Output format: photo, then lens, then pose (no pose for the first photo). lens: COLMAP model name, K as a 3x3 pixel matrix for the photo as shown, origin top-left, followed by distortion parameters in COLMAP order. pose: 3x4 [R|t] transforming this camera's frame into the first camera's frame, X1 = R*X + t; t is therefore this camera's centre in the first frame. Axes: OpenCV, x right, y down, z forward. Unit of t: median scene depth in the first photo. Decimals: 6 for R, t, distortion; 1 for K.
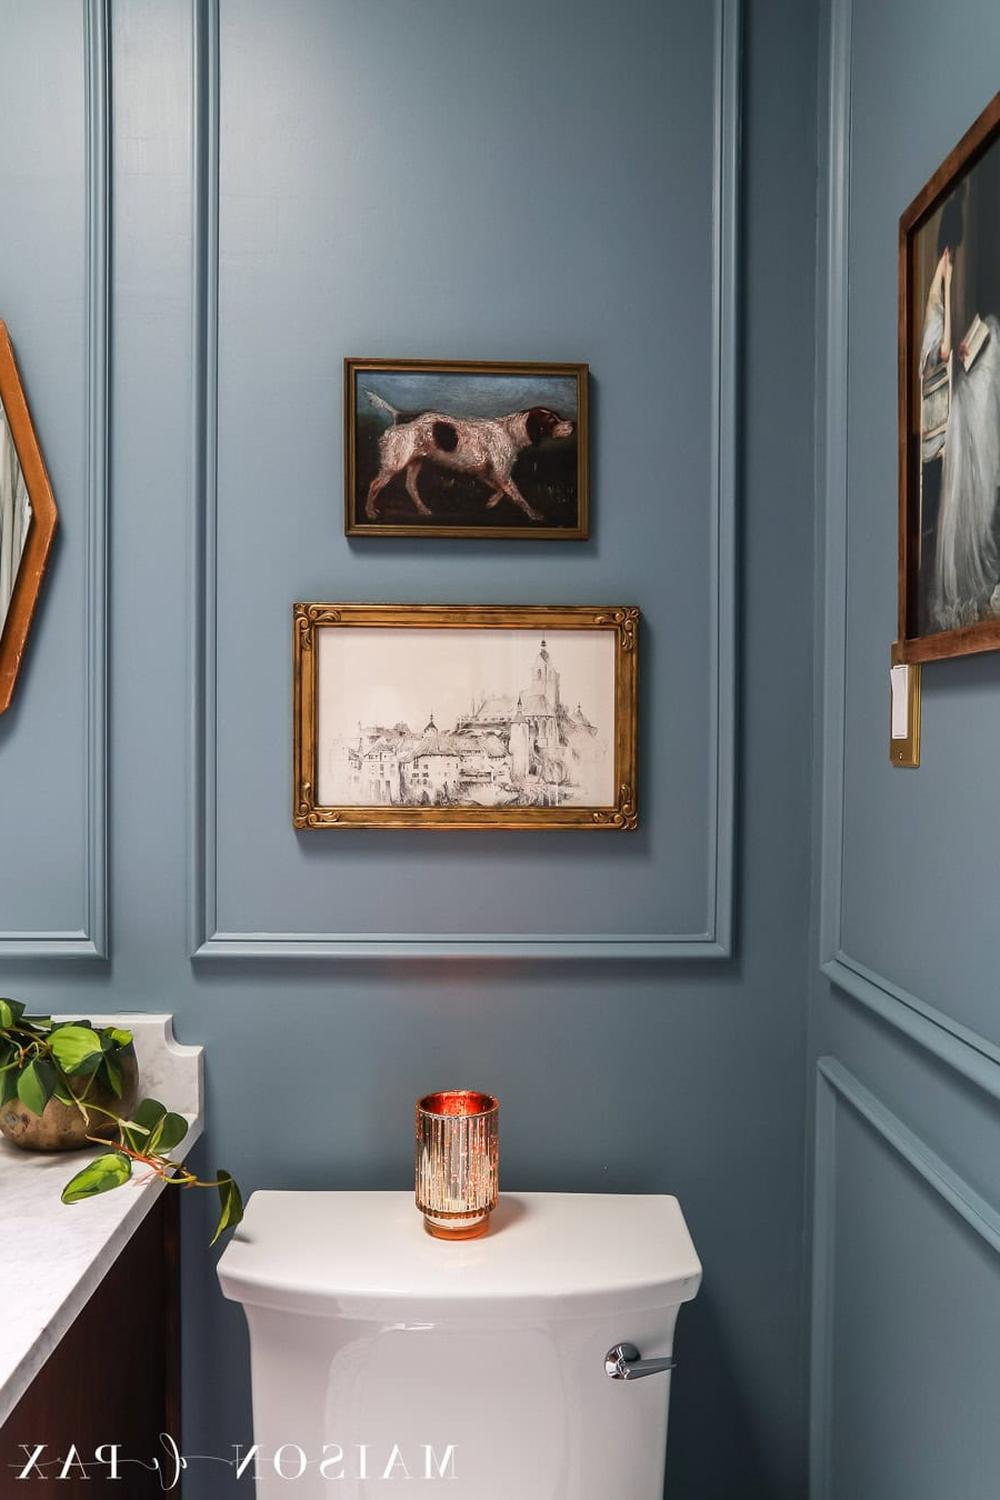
lens RADIAL K [[1075.8, 0, 544.0], [0, 1075.8, 726.9], [0, 0, 1]] dist [-0.020687, 0.000235]
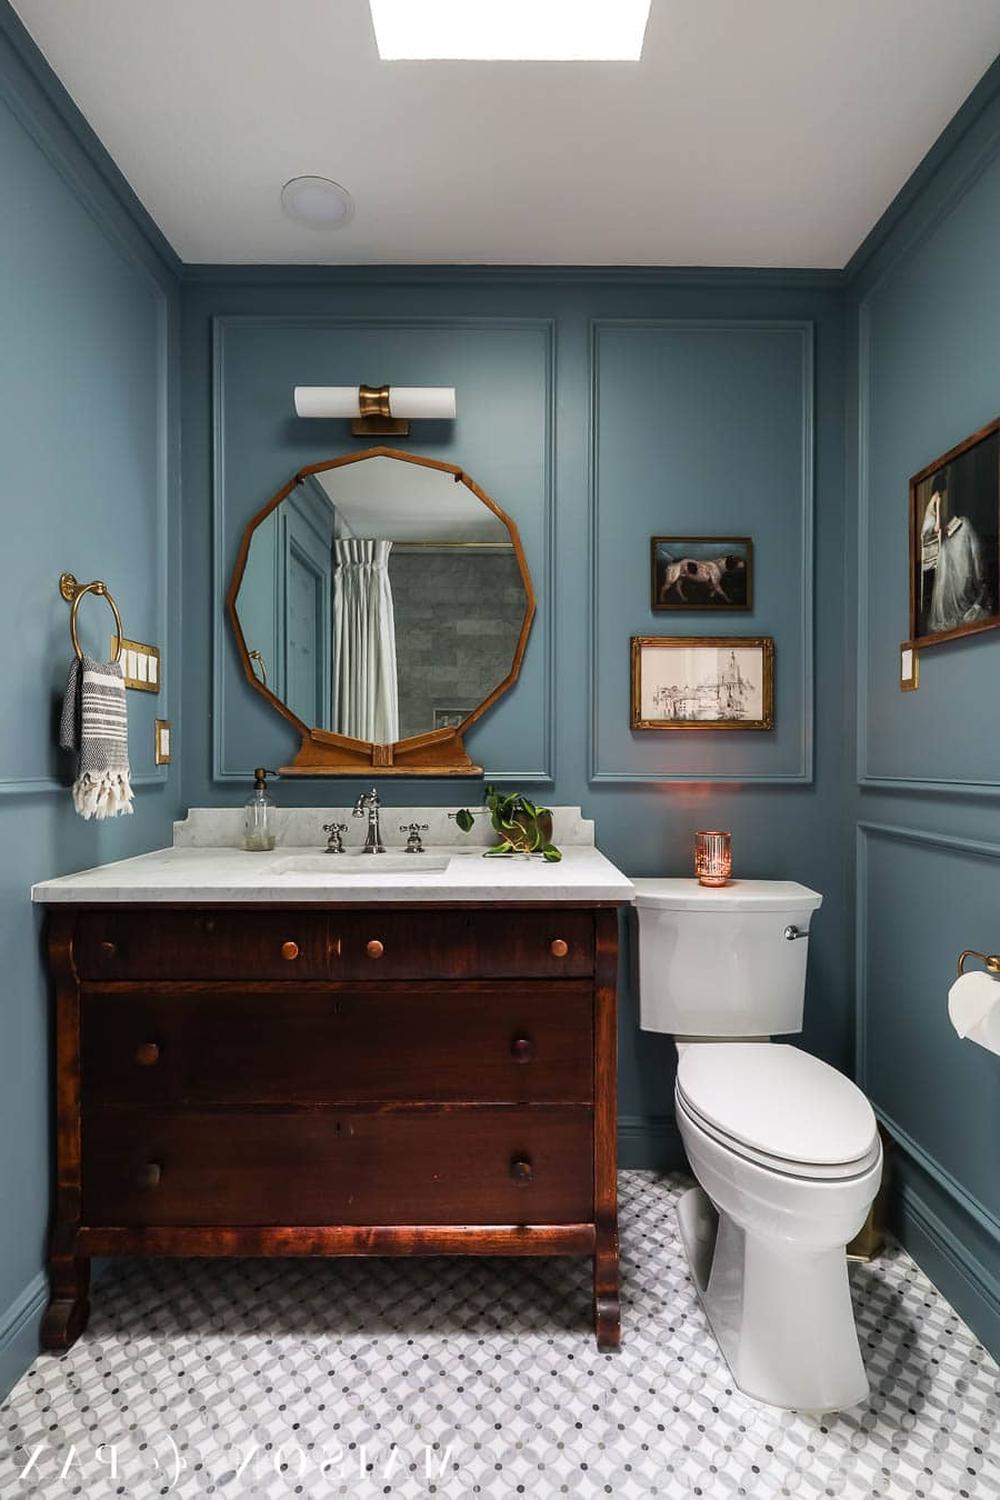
lens RADIAL K [[674.4, 0, 500.0], [0, 674.4, 750.0], [0, 0, 1]] dist [0.037530, -0.000373]
pose [[0.999914, -0.005065, -0.012111, -0.511644], [0.004829, 0.999799, -0.019436, 0.169741], [0.012207, 0.019376, 0.999738, -0.534570]]
